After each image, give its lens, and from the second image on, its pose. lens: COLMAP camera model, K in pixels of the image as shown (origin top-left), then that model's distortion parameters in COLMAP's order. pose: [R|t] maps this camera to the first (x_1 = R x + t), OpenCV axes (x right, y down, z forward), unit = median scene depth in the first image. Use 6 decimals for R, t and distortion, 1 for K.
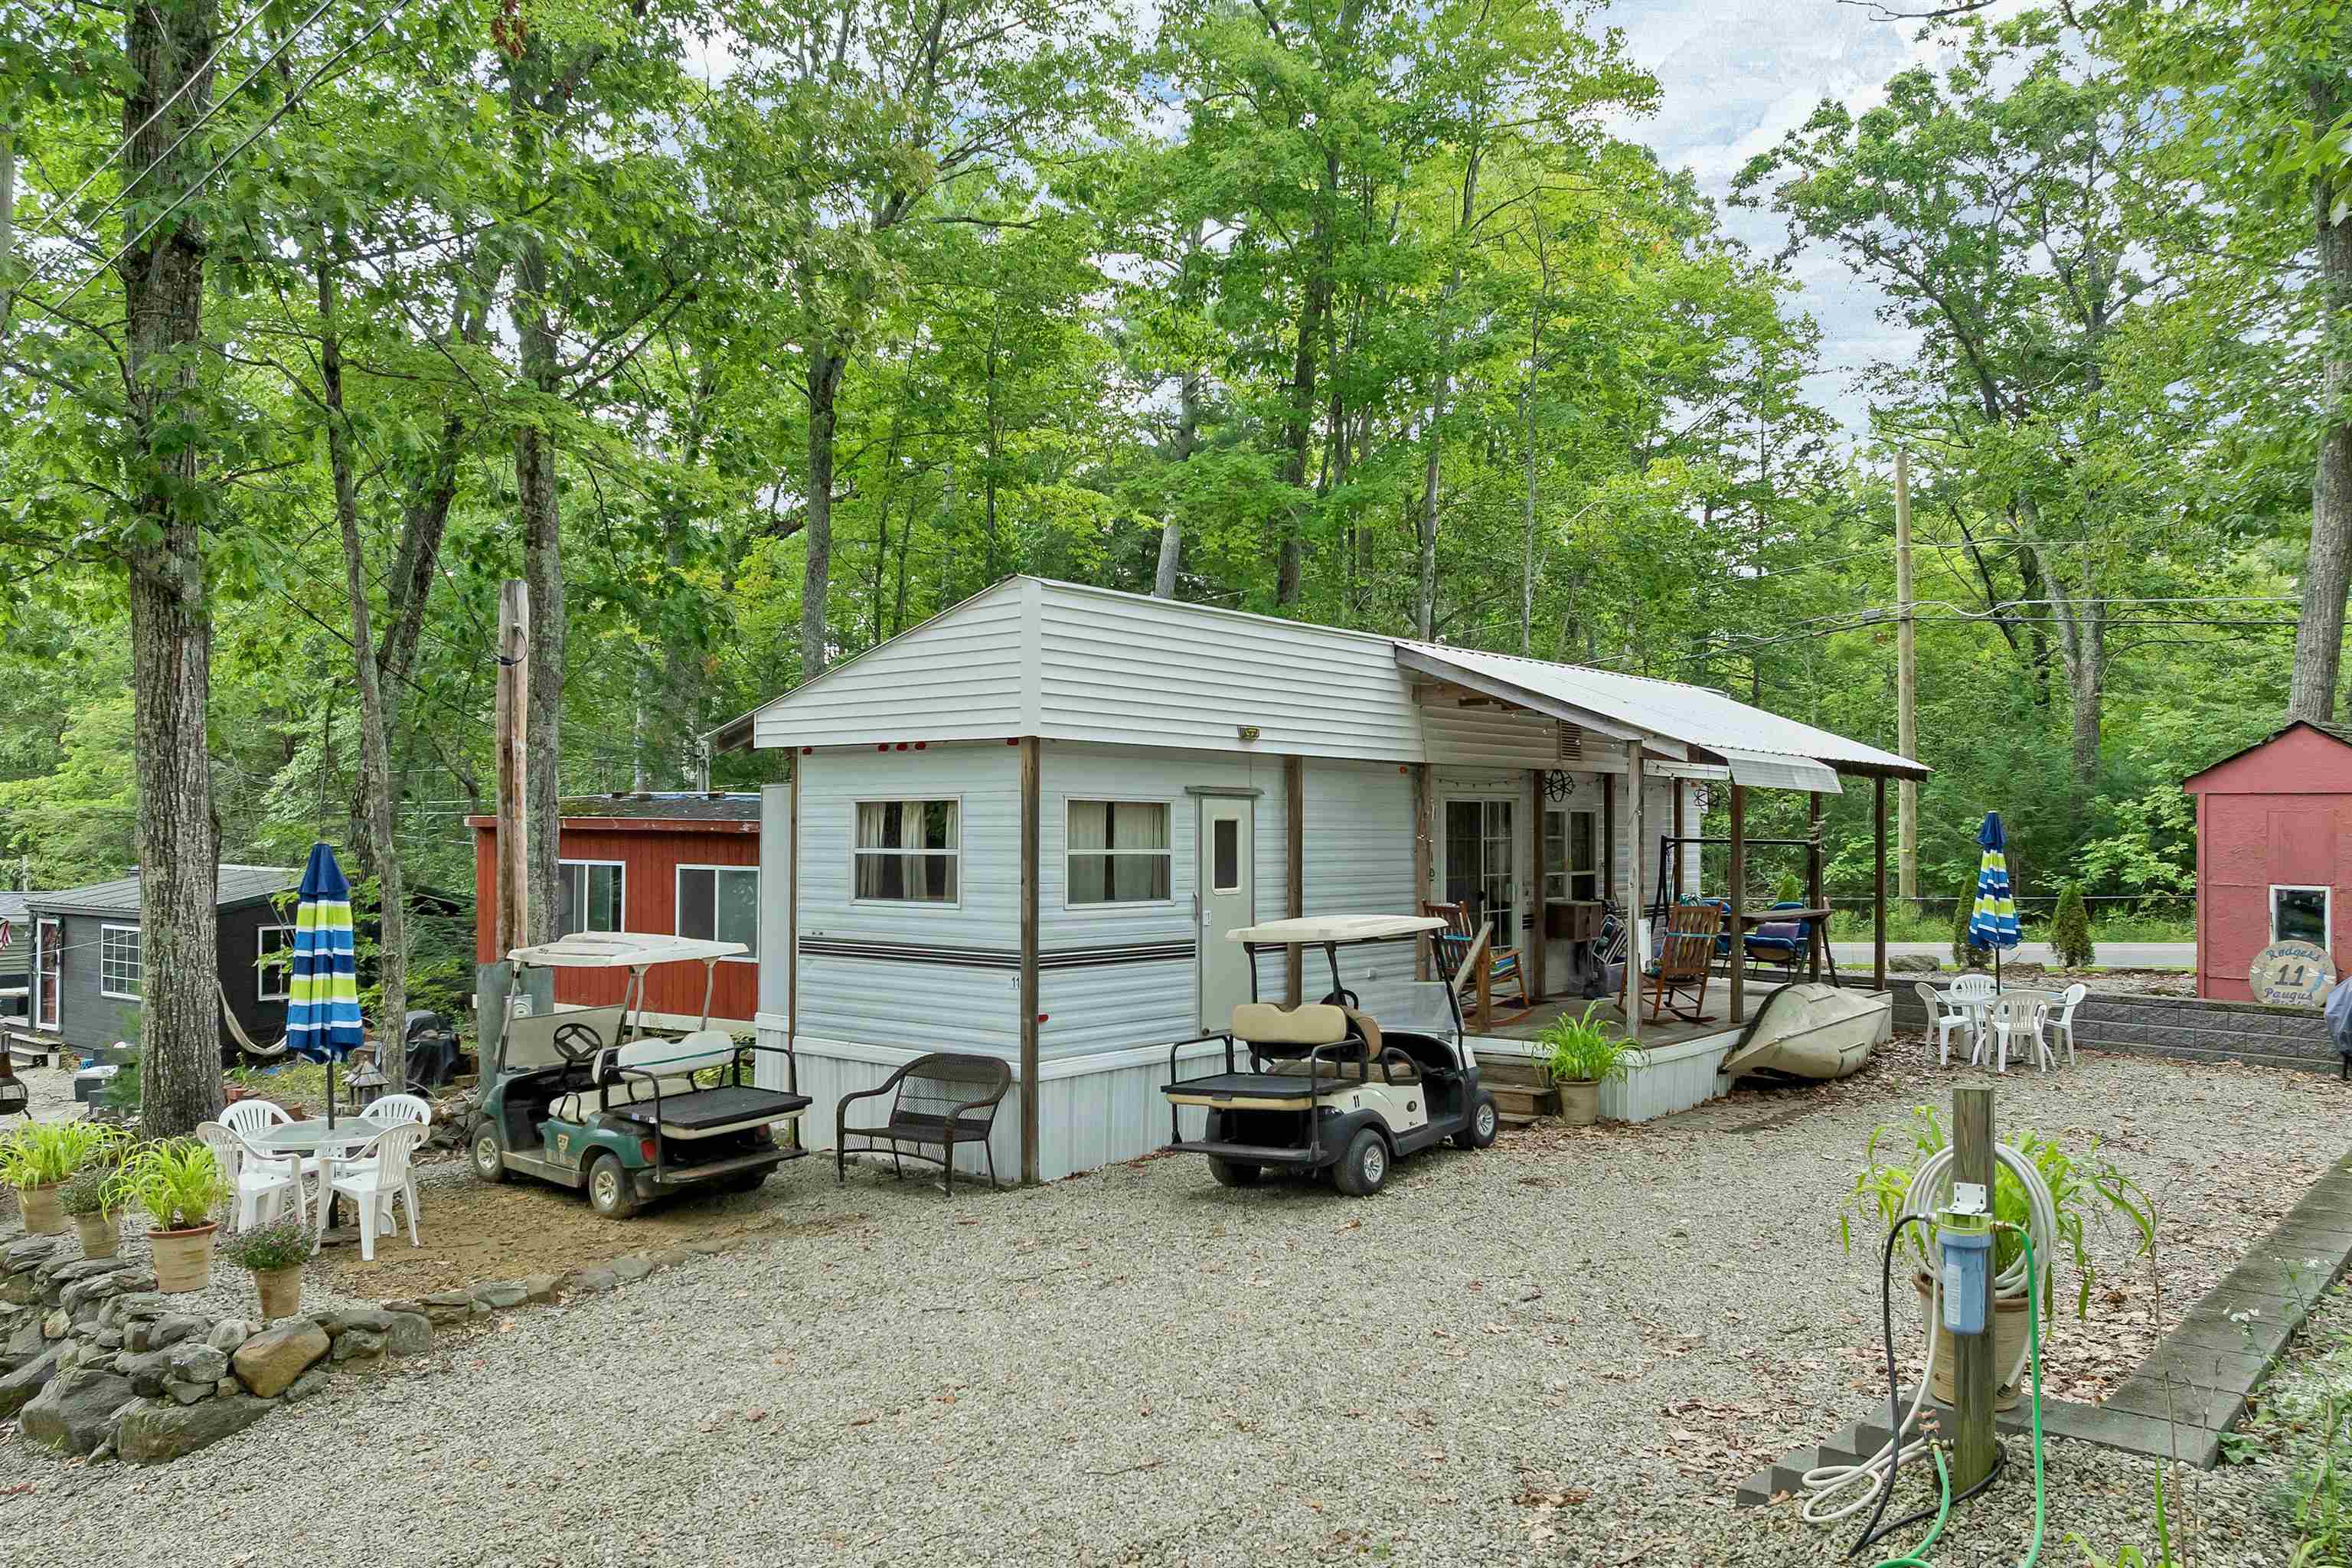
lens RADIAL K [[1700.0, 0, 1176.3], [0, 1700.0, 808.0], [0, 0, 1]] dist [-0.009470, -0.049626]
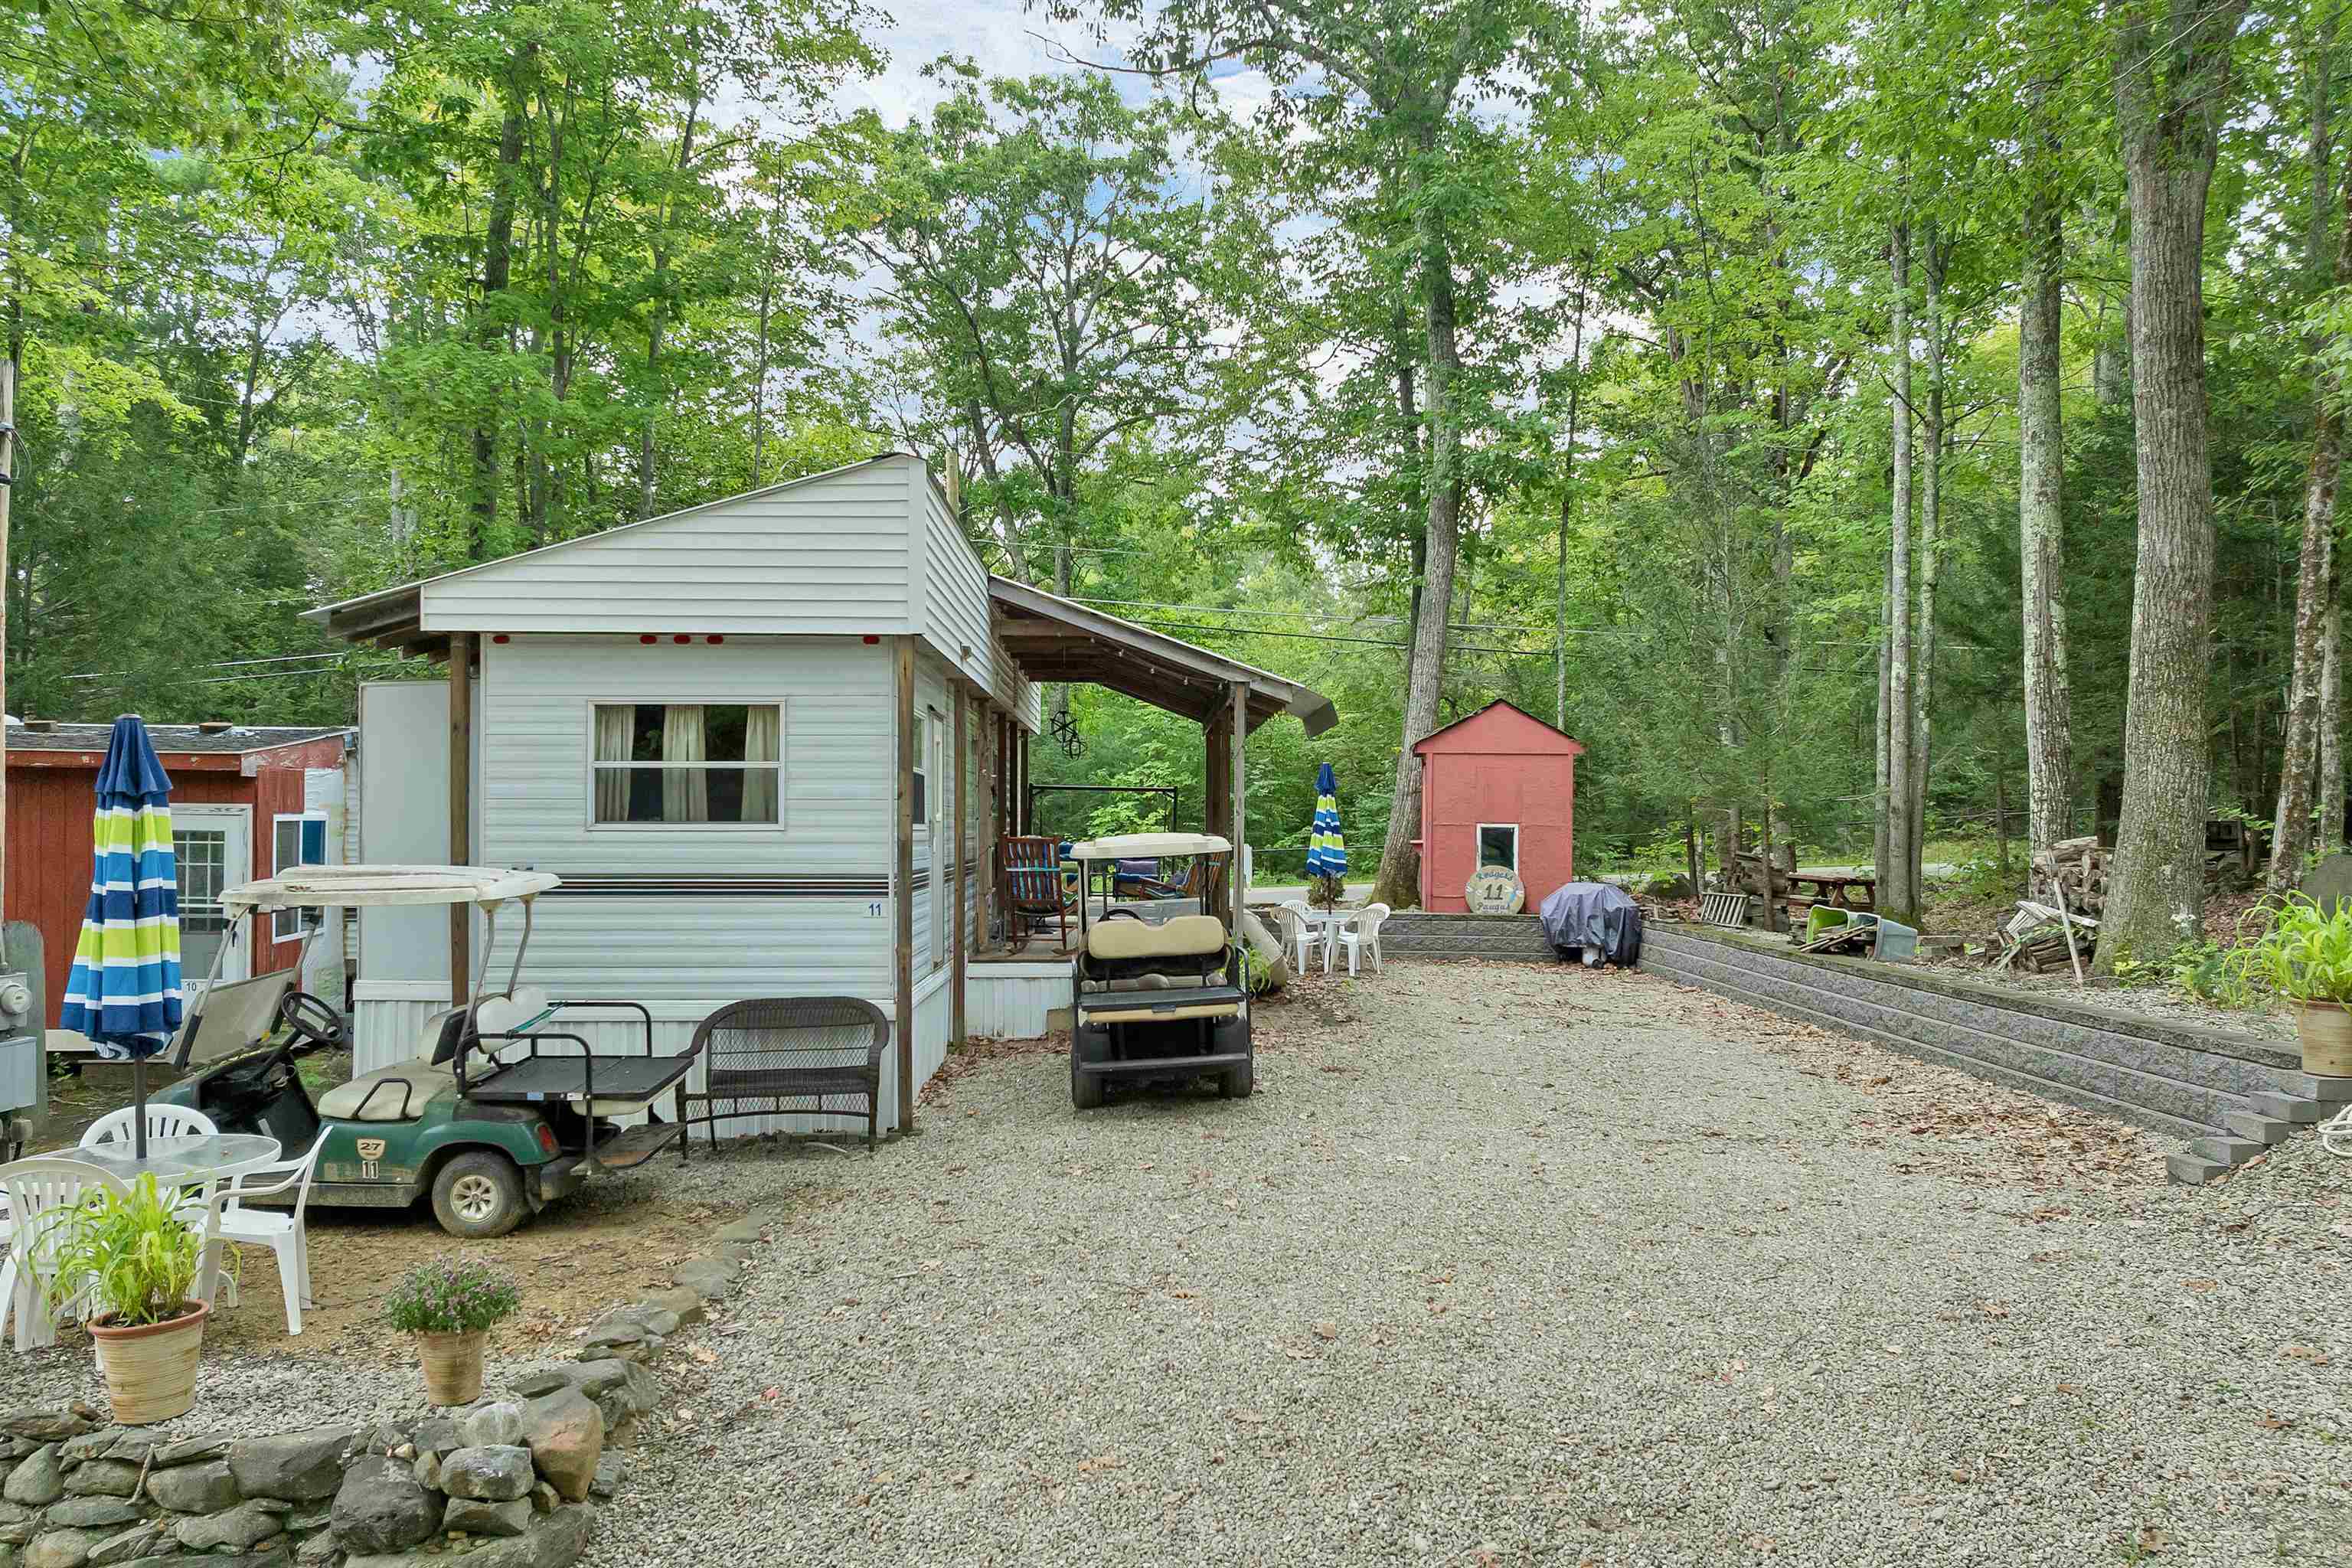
lens RADIAL K [[1698.4, 0, 1193.7], [0, 1698.4, 808.2], [0, 0, 1]] dist [0.007573, 0.001654]
pose [[0.753903, 0.003753, 0.656975, -0.517156], [-0.008490, 0.999956, 0.004030, 0.041464], [-0.656931, -0.008616, 0.753902, 0.204520]]
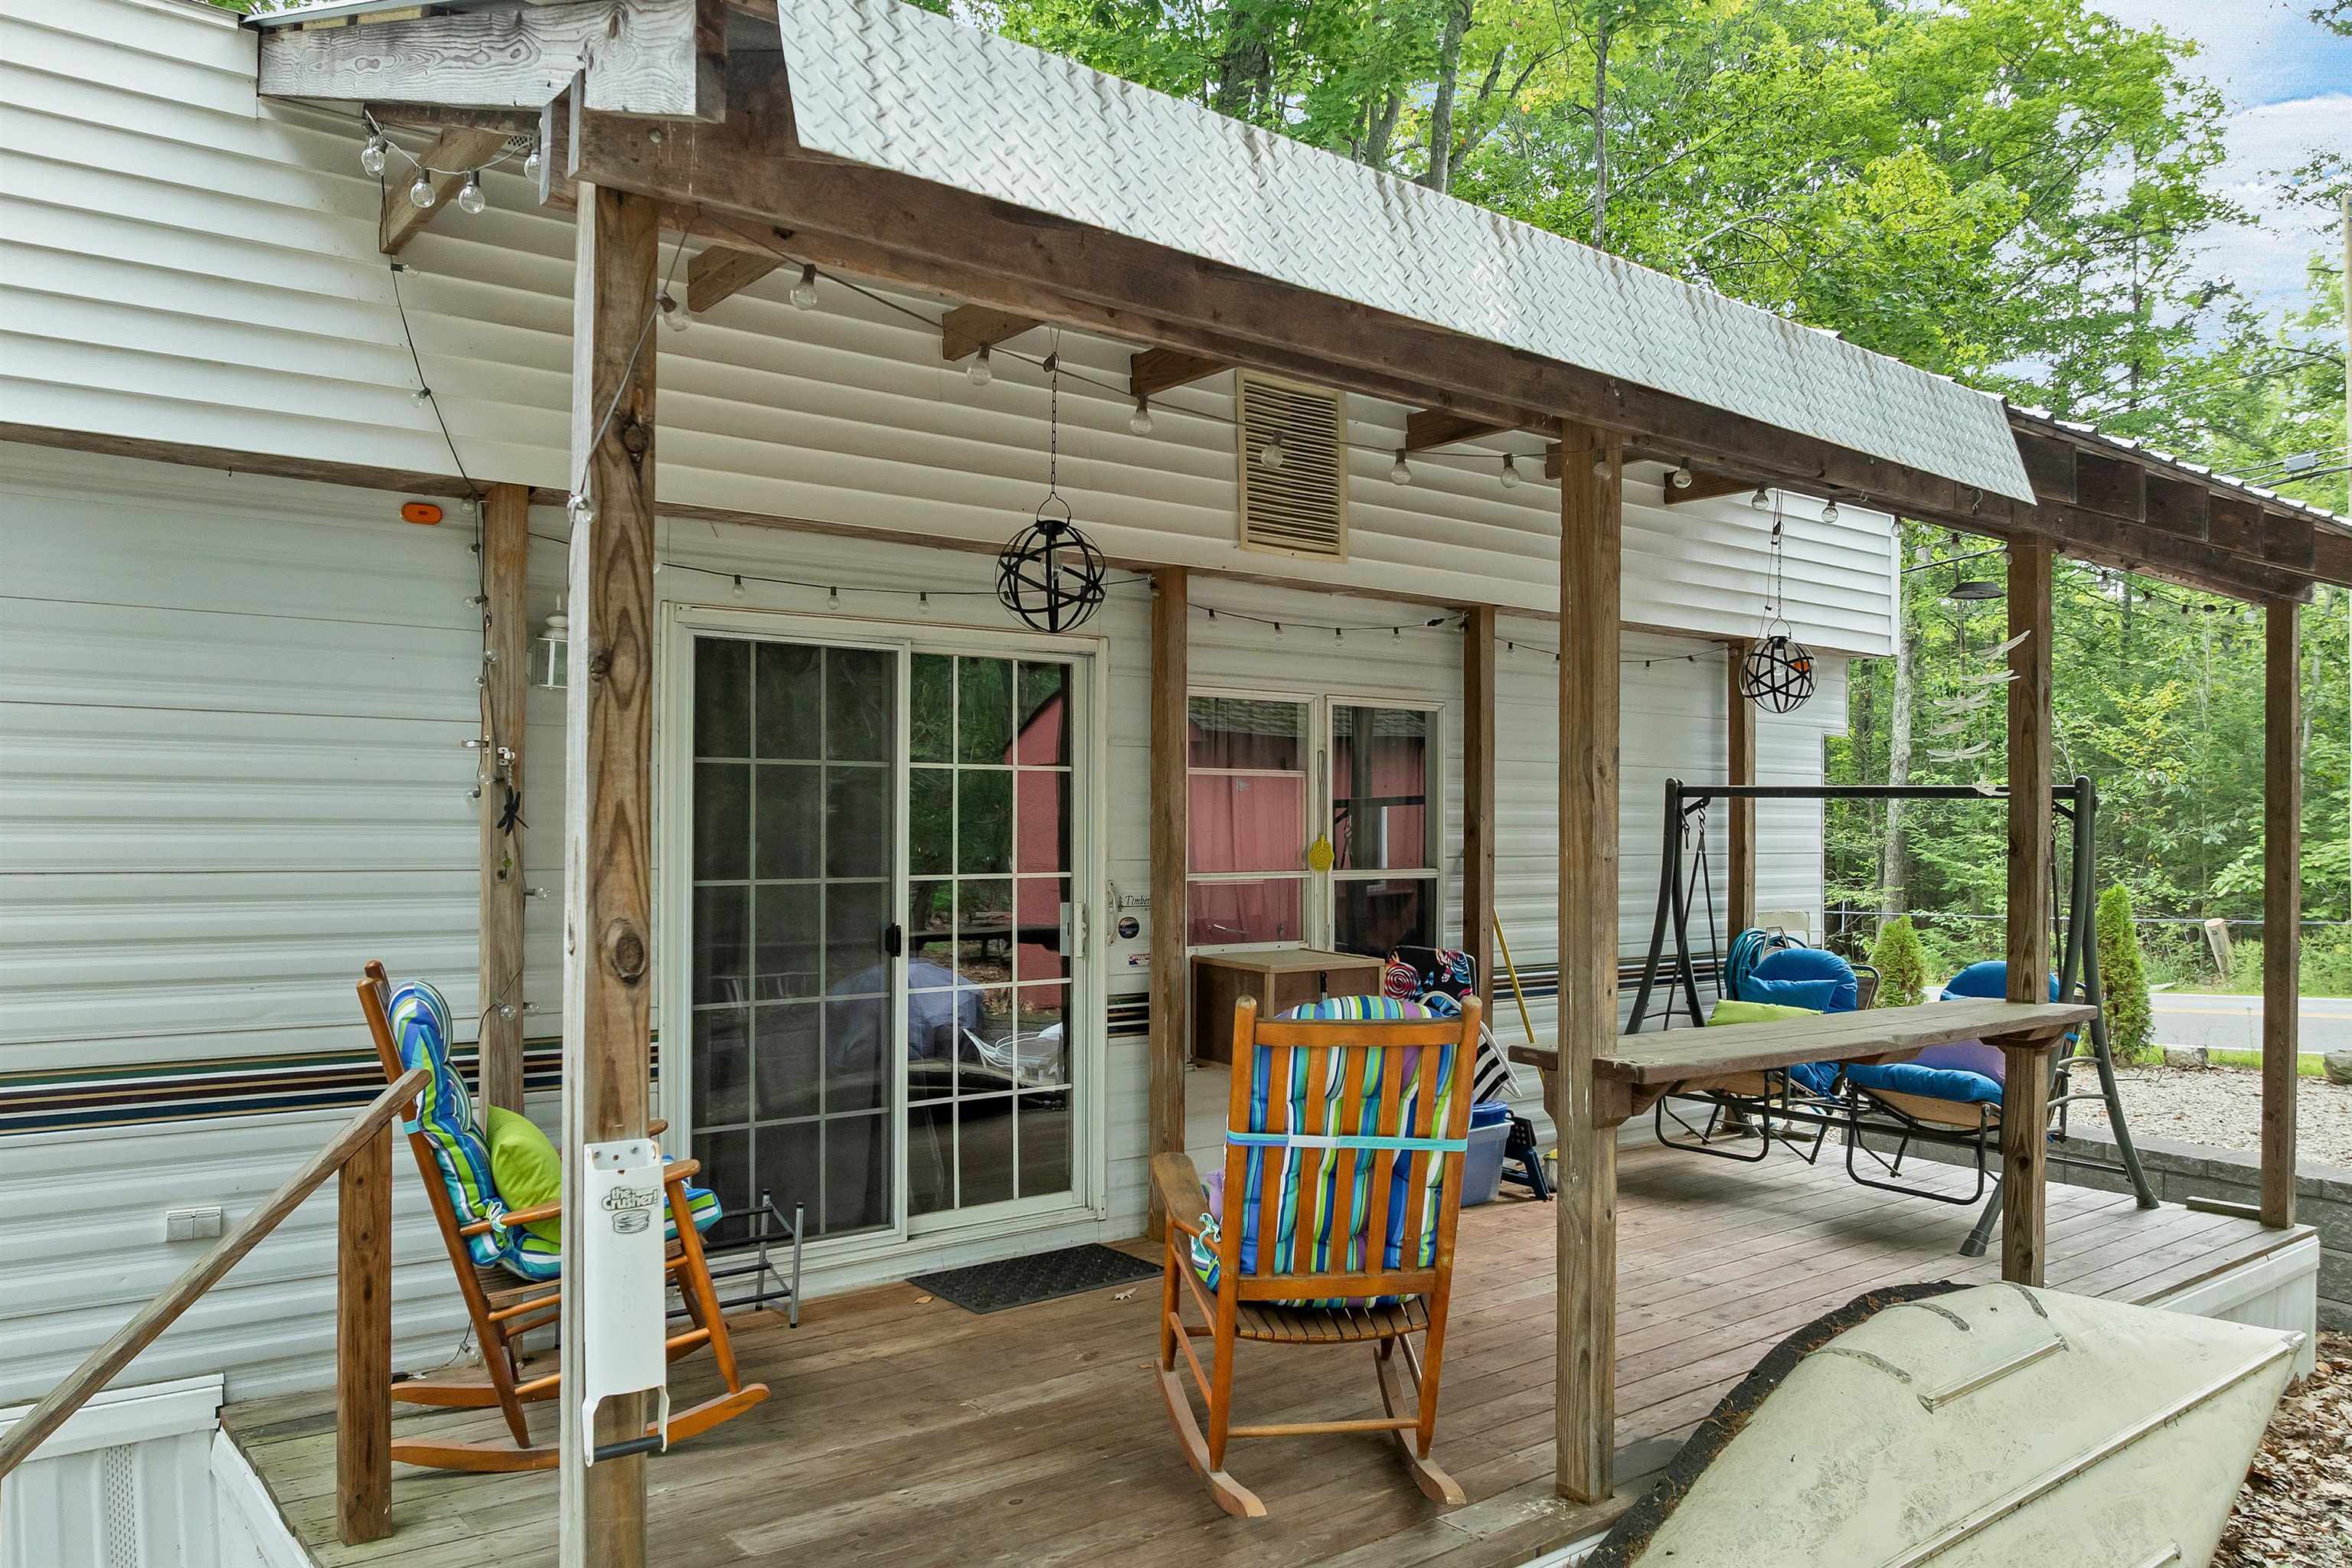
lens RADIAL K [[1698.1, 0, 1174.6], [0, 1698.1, 809.2], [0, 0, 1]] dist [-0.036702, -0.000014]
pose [[0.977236, -0.000039, -0.212155, 0.398399], [0.000202, 1.000000, 0.000747, 0.034991], [0.212155, -0.000773, 0.977236, 0.924375]]
